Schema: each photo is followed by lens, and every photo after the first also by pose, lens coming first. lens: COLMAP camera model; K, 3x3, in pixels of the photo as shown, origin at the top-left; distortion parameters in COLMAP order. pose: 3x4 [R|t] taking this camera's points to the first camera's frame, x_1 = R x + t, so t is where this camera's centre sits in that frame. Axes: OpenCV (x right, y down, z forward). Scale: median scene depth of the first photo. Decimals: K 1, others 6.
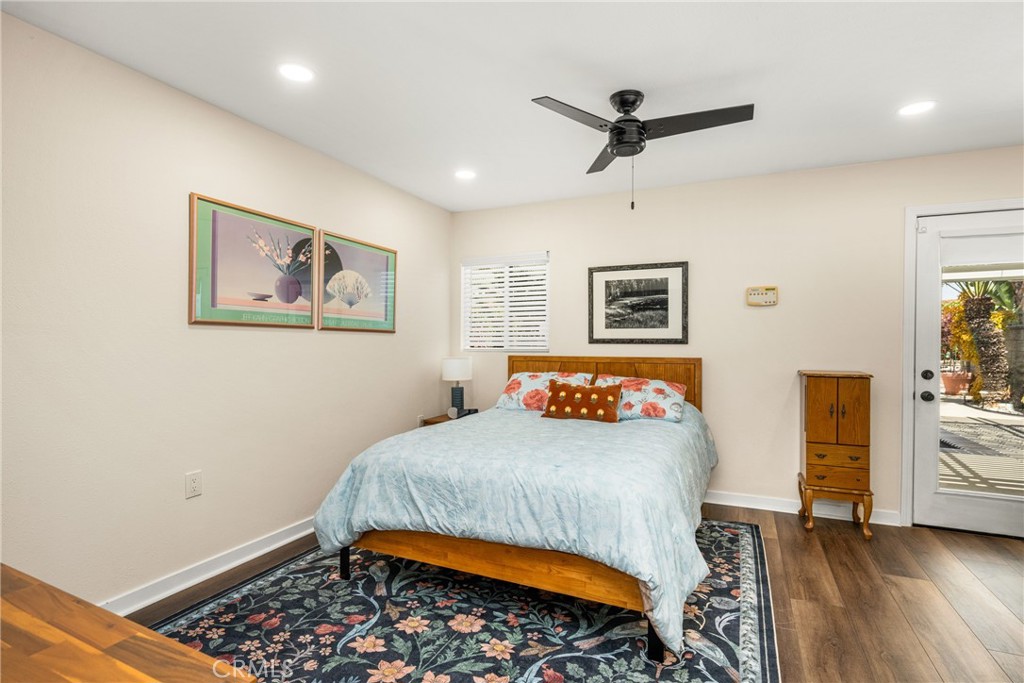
lens RADIAL K [[487.1, 0, 519.4], [0, 487.1, 342.0], [0, 0, 1]] dist [-0.002640, -0.000680]
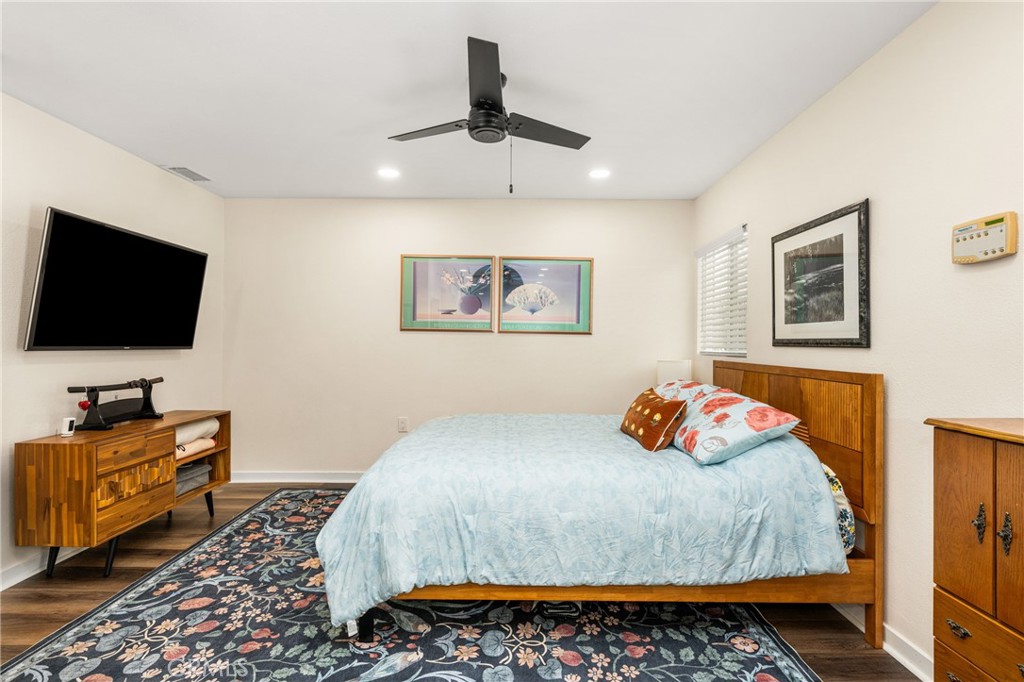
lens RADIAL K [[487.1, 0, 520.6], [0, 487.1, 340.6], [0, 0, 1]] dist [-0.002640, -0.000680]
pose [[0.424784, -0.000539, -0.905295, 0.705369], [-0.008097, 0.999958, -0.004394, 0.001201], [0.905259, 0.009197, 0.424762, 0.431992]]
